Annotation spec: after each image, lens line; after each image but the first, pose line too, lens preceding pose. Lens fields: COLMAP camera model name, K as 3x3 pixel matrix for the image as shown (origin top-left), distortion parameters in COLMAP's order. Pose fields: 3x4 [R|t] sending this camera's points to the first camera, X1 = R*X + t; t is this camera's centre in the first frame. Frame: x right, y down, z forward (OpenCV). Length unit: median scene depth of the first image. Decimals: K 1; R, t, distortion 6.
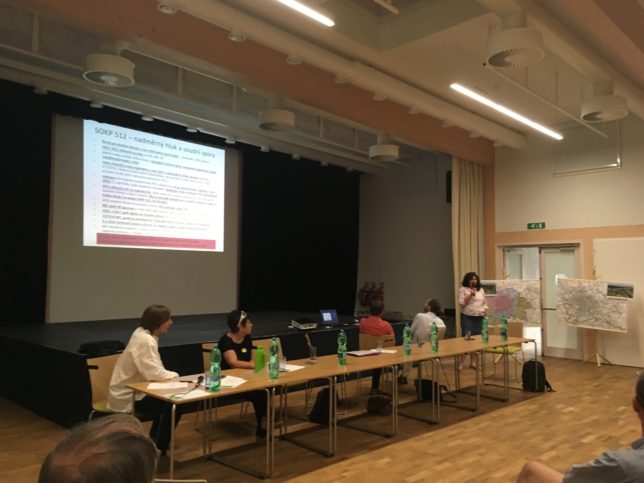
lens RADIAL K [[541.4, 0, 323.2], [0, 541.4, 241.9], [0, 0, 1]] dist [0.019207, -0.000499]
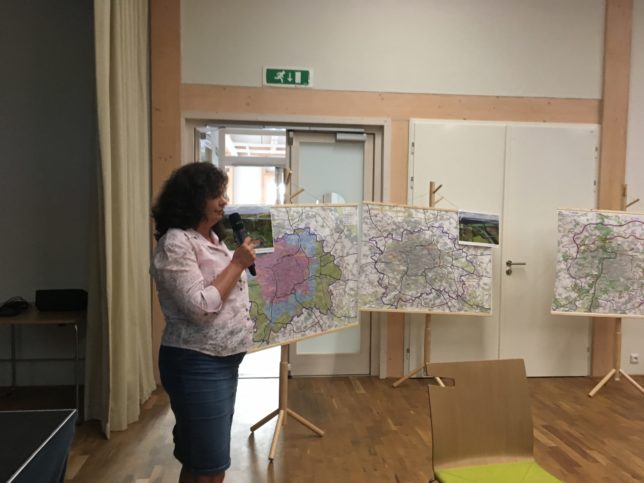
lens RADIAL K [[541.4, 0, 323.6], [0, 541.4, 242.6], [0, 0, 1]] dist [0.019207, -0.000499]
pose [[0.622172, -0.037995, 0.781958, 0.086583], [-0.058891, 0.993720, 0.095142, 0.061594], [-0.780663, -0.105245, 0.616027, 0.782380]]
